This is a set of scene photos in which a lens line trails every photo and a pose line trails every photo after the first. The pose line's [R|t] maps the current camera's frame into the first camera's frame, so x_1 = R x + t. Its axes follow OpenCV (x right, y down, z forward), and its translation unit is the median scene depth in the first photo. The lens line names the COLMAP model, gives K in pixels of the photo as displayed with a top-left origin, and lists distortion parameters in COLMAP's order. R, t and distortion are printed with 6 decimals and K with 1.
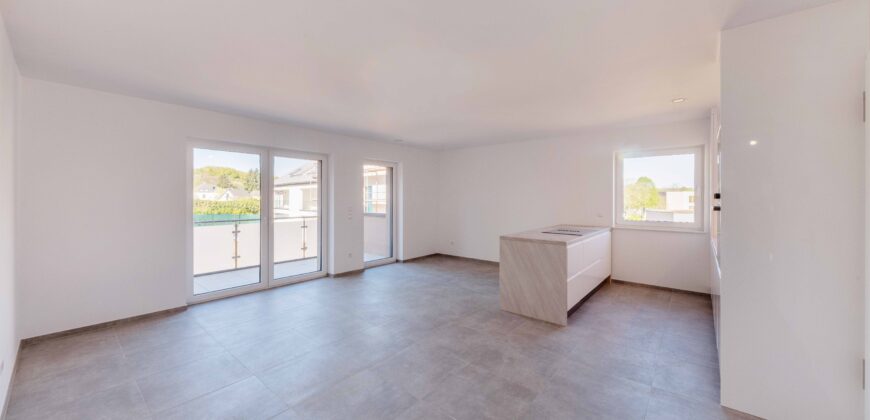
lens RADIAL K [[334.1, 0, 432.1], [0, 334.1, 221.0], [0, 0, 1]] dist [0.017626, -0.000052]
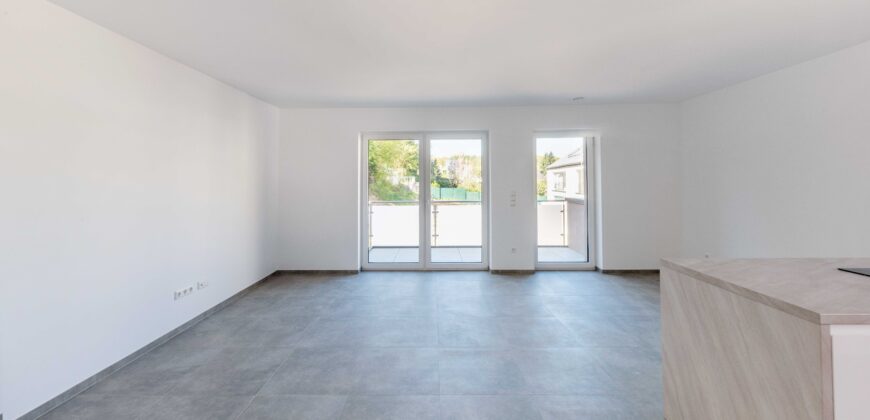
lens RADIAL K [[335.5, 0, 433.1], [0, 335.5, 195.7], [0, 0, 1]] dist [-0.000228, -0.000065]
pose [[0.608498, 0.026991, -0.793096, 0.322408], [-0.043878, 0.999037, 0.000335, -0.026163], [0.792341, 0.034596, 0.609097, 0.386233]]
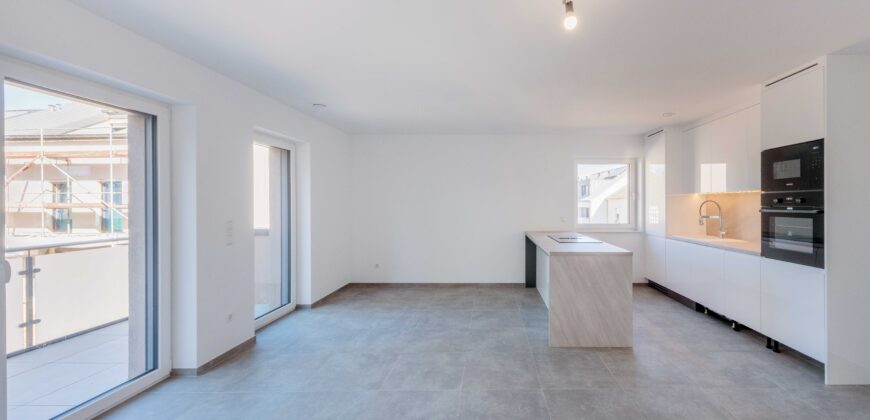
lens RADIAL K [[334.1, 0, 432.1], [0, 334.1, 221.0], [0, 0, 1]] dist [0.017626, -0.000052]
pose [[0.737214, -0.036995, 0.674646, -0.437236], [0.047180, 0.998881, 0.003219, -0.034606], [-0.674010, 0.029456, 0.738135, 0.524206]]
